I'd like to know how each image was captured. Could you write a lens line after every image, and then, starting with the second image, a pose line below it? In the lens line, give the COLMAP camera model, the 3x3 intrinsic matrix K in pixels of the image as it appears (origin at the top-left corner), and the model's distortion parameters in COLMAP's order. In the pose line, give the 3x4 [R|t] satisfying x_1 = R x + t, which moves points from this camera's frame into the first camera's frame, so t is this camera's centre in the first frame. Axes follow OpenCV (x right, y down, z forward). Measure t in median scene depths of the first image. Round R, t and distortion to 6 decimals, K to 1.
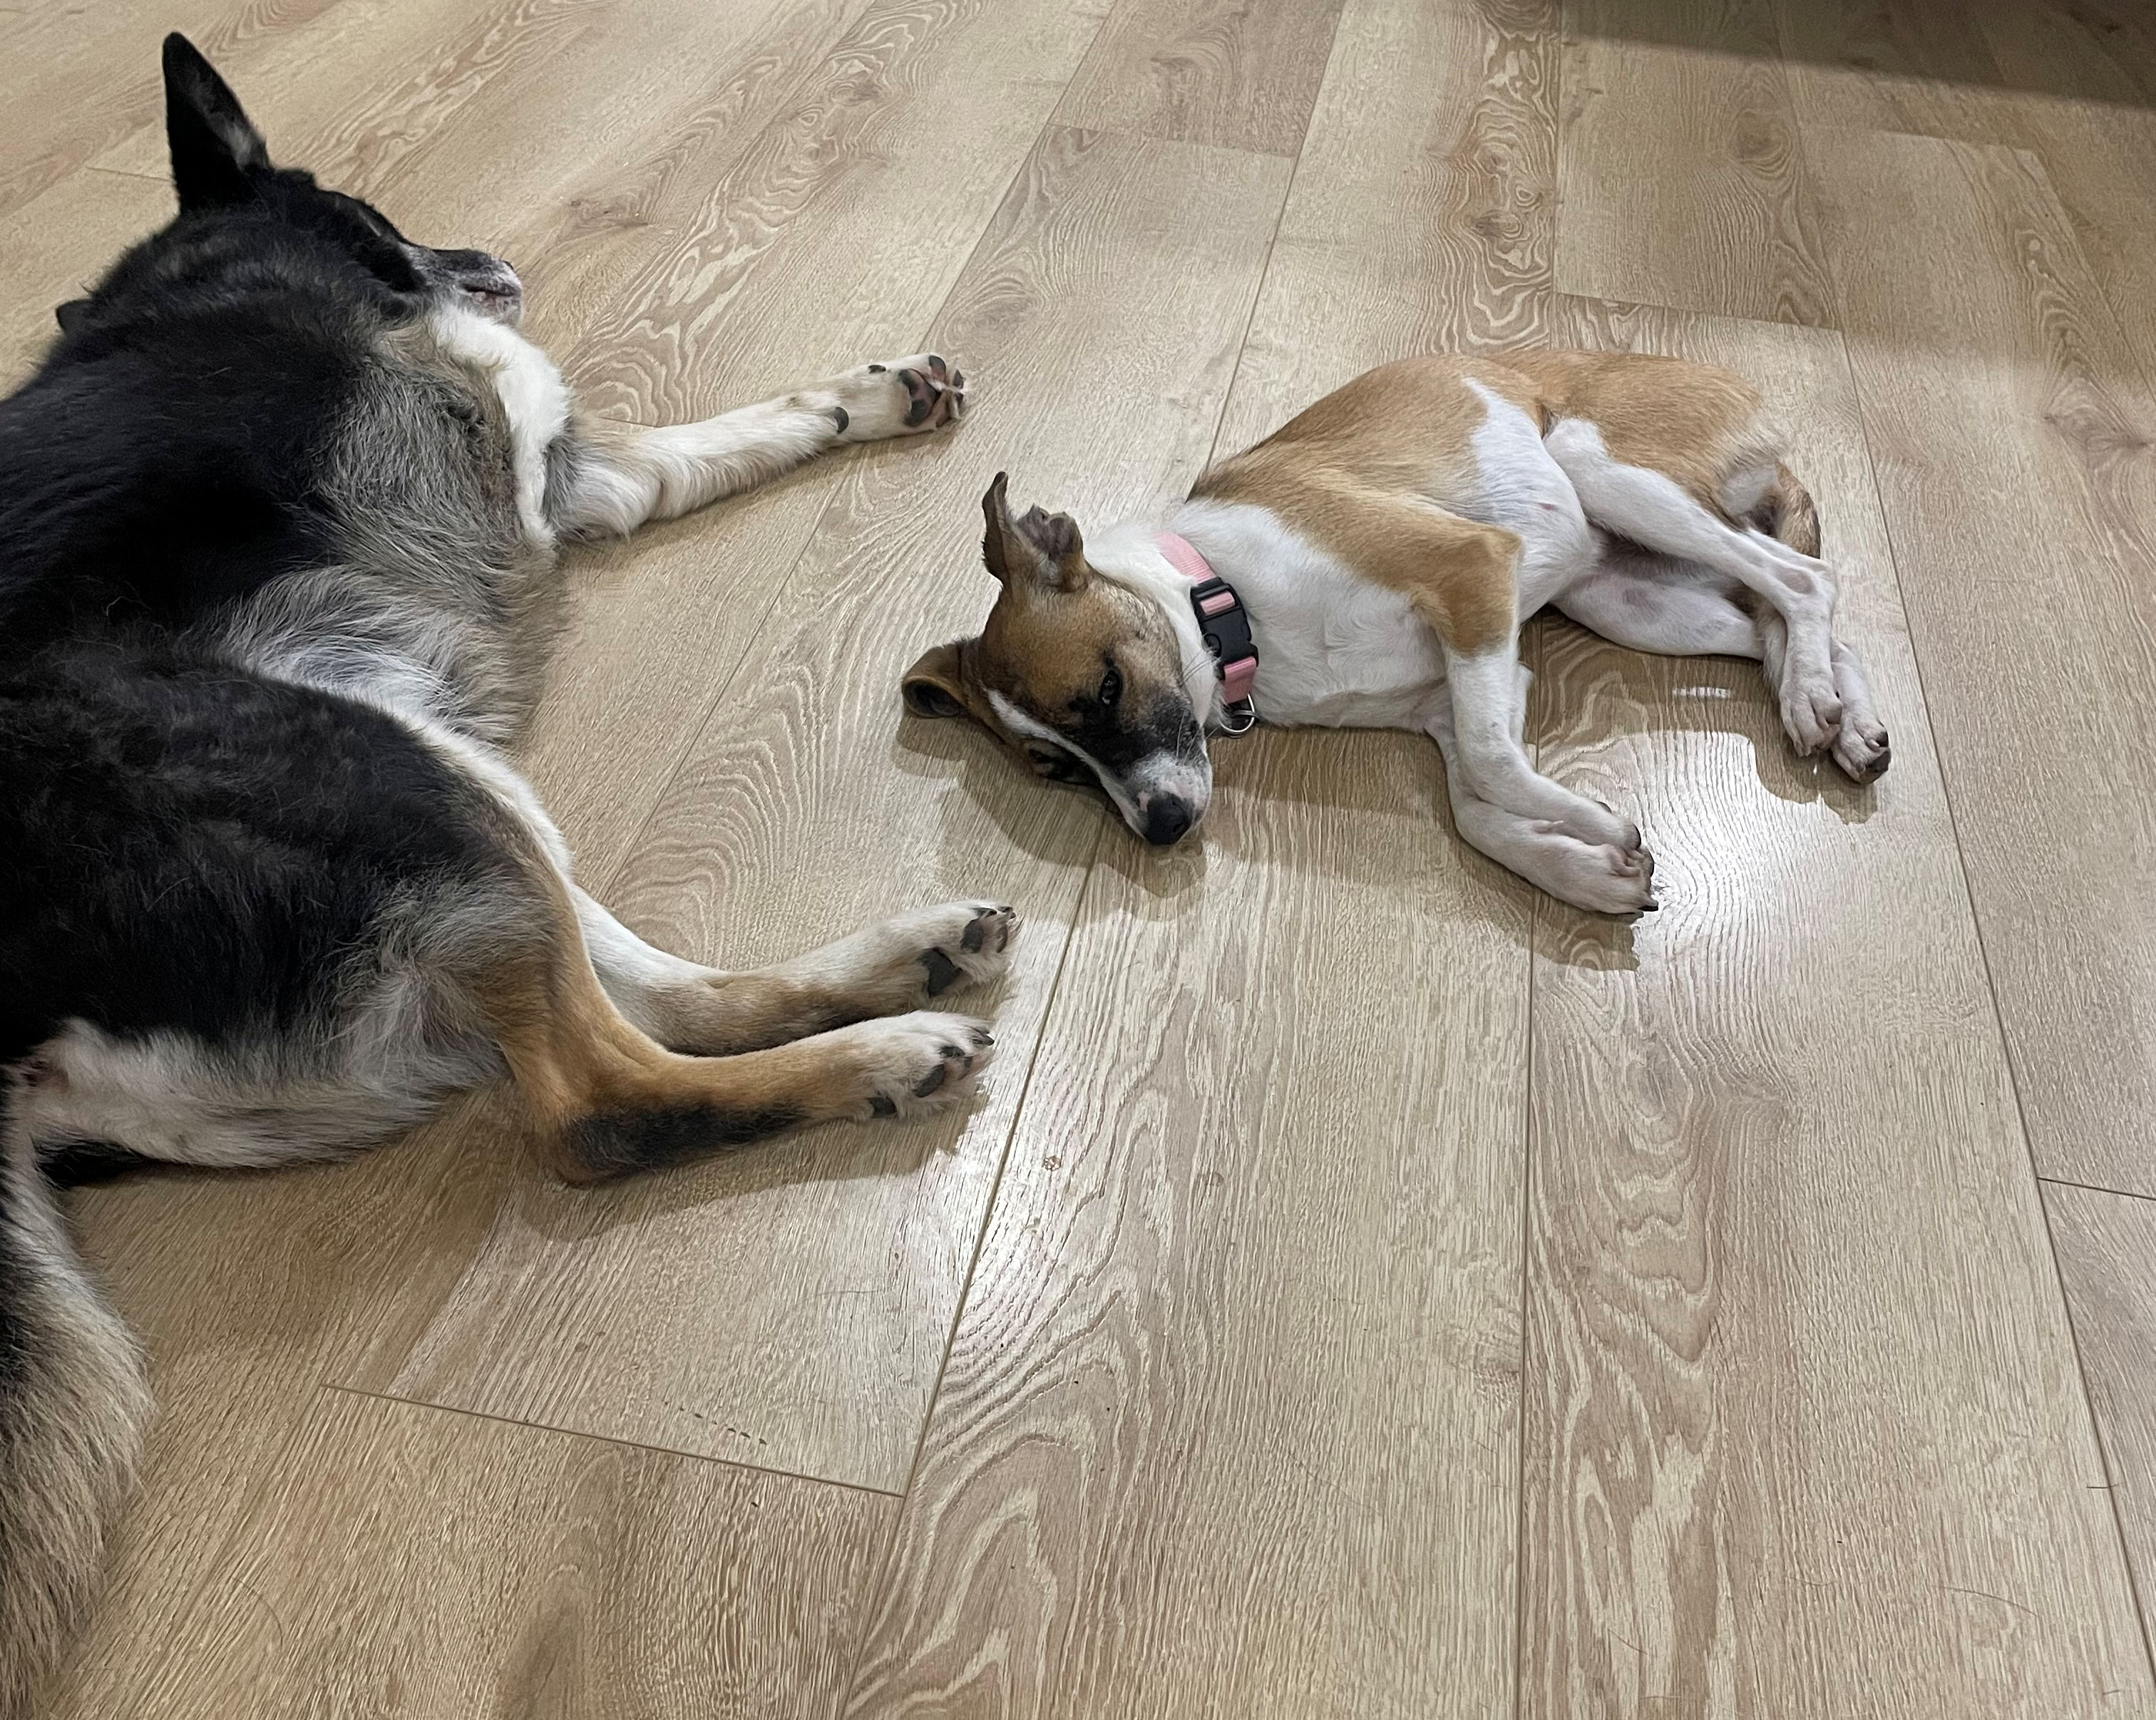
lens RADIAL K [[2194.5, 0, 1078.0], [0, 2194.5, 860.0], [0, 0, 1]] dist [0.010460, 0.009538]
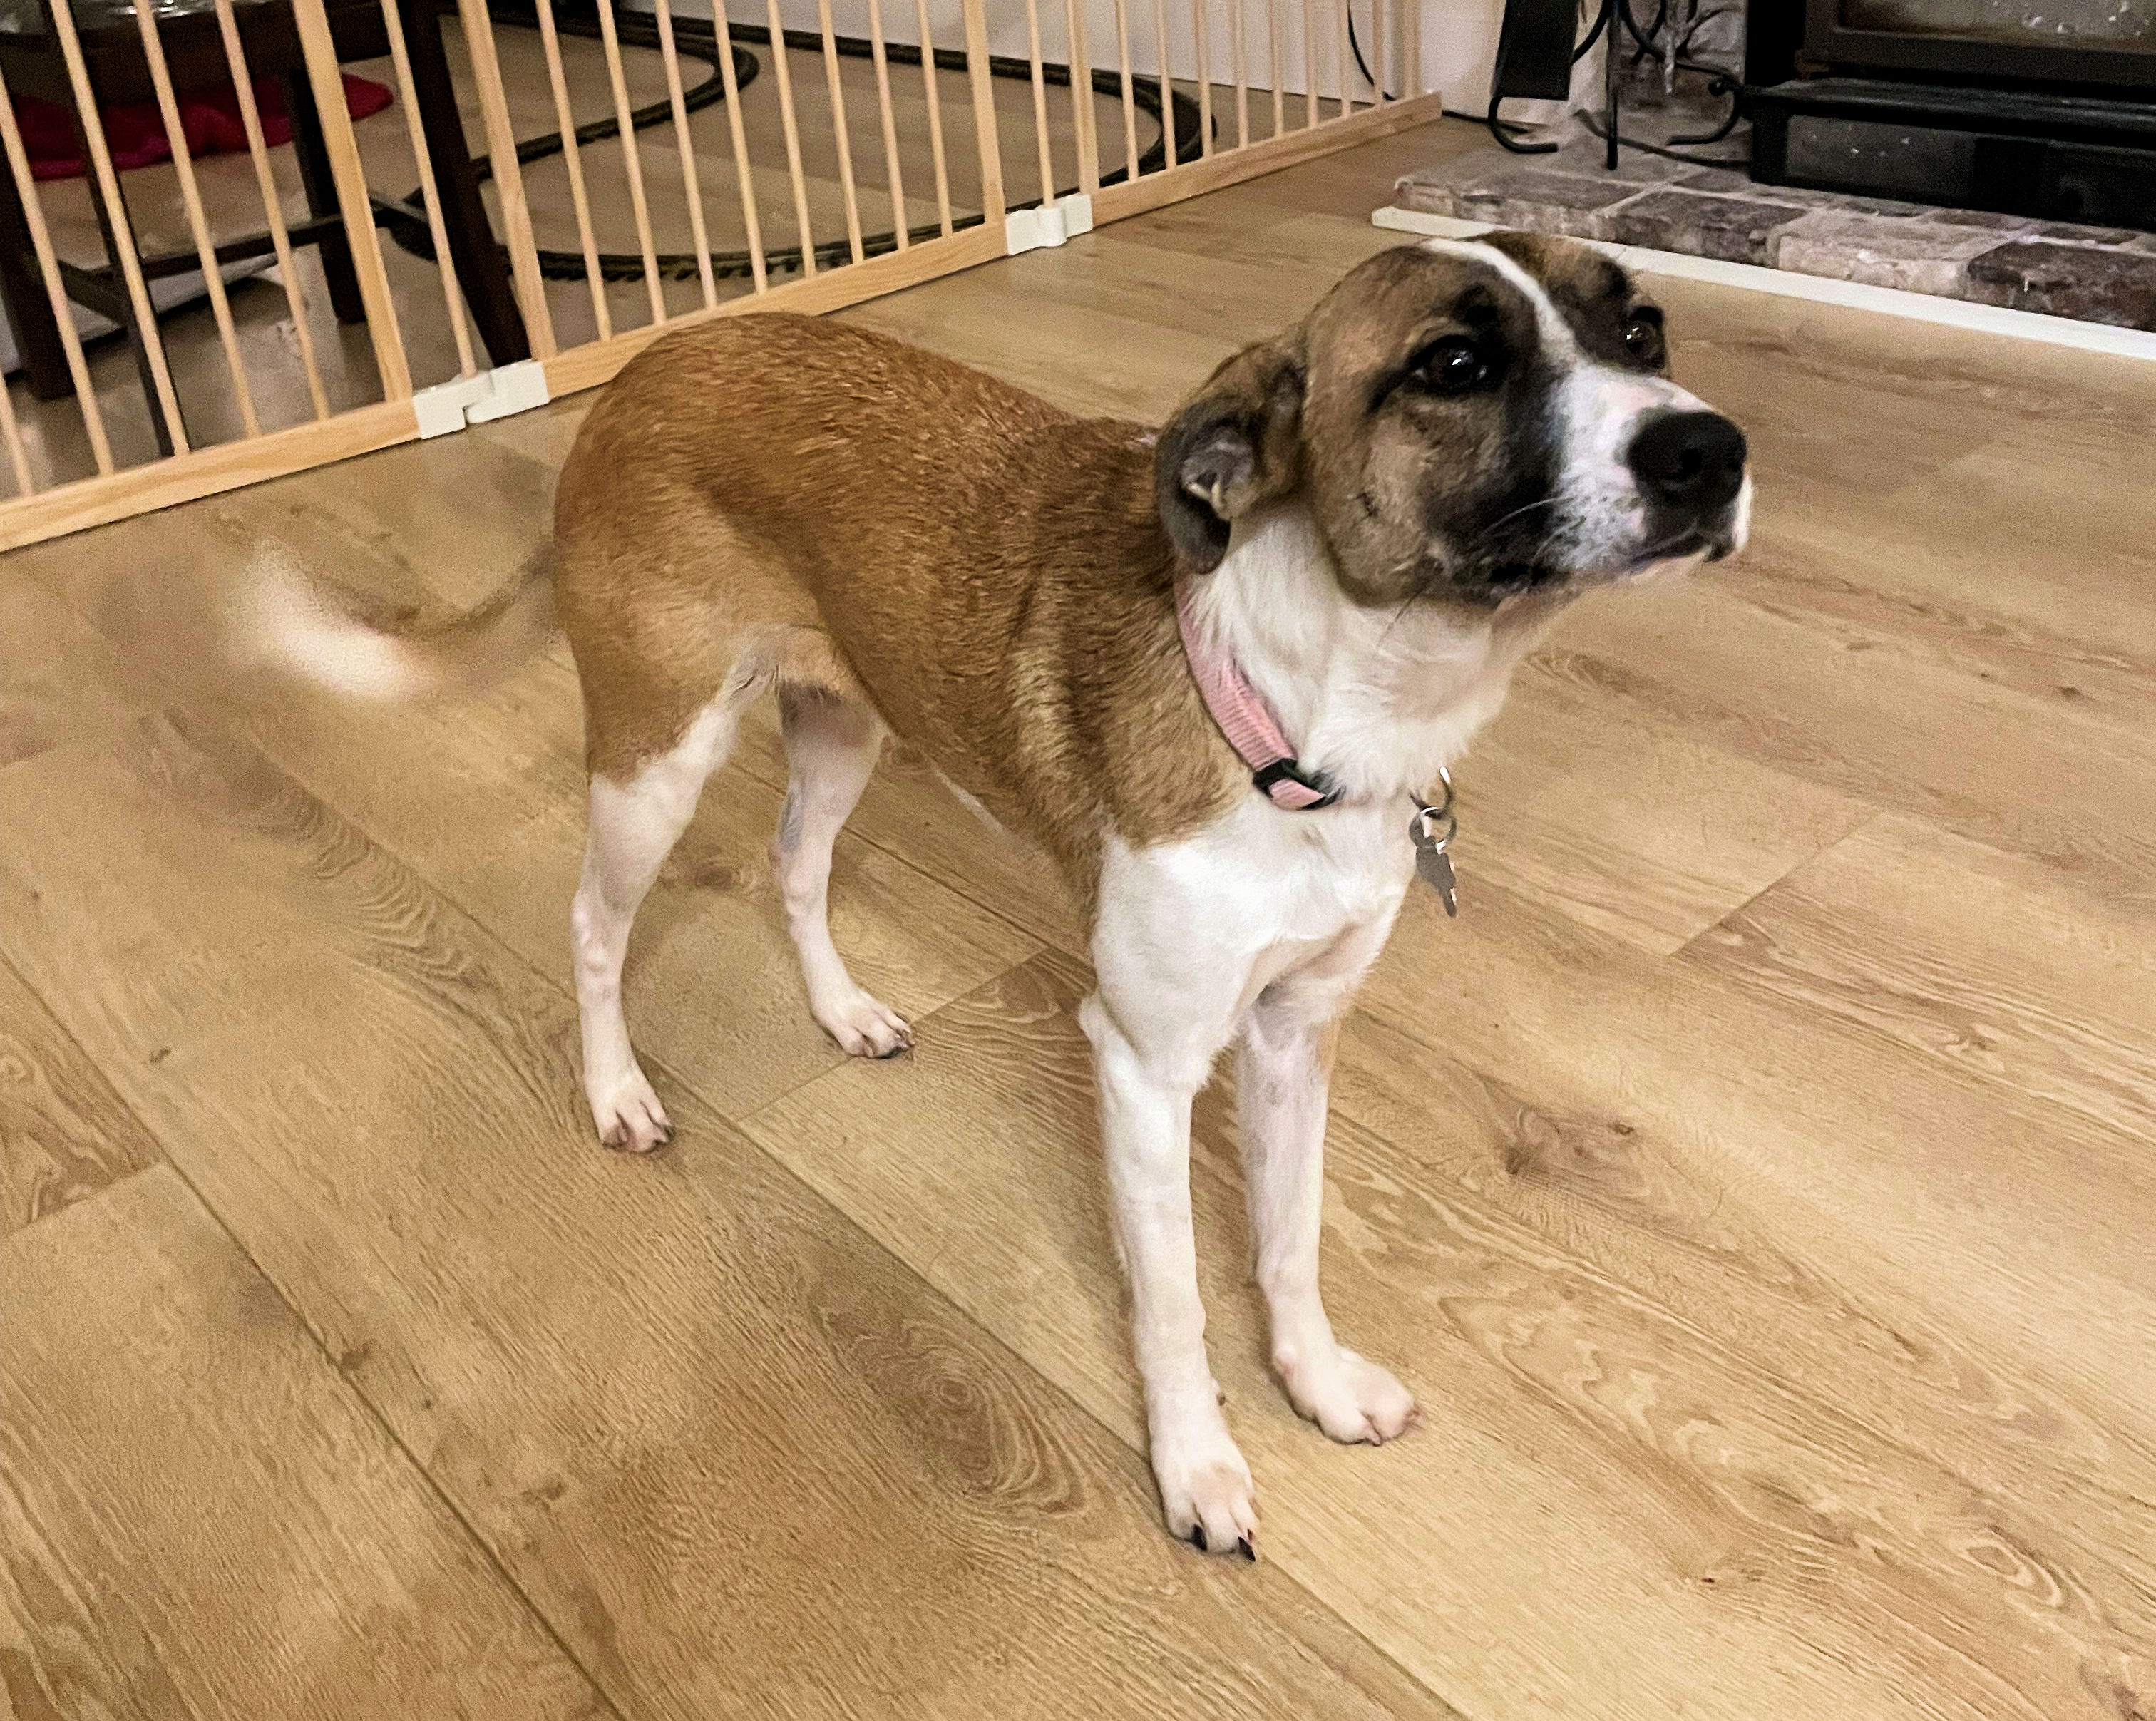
lens RADIAL K [[2194.7, 0, 1078.0], [0, 2194.7, 860.5], [0, 0, 1]] dist [0.010460, 0.009538]
pose [[-0.654644, 0.332729, -0.678773, 0.261940], [-0.446704, 0.554104, 0.702442, -0.689880], [0.609833, 0.763060, -0.214110, 0.954952]]
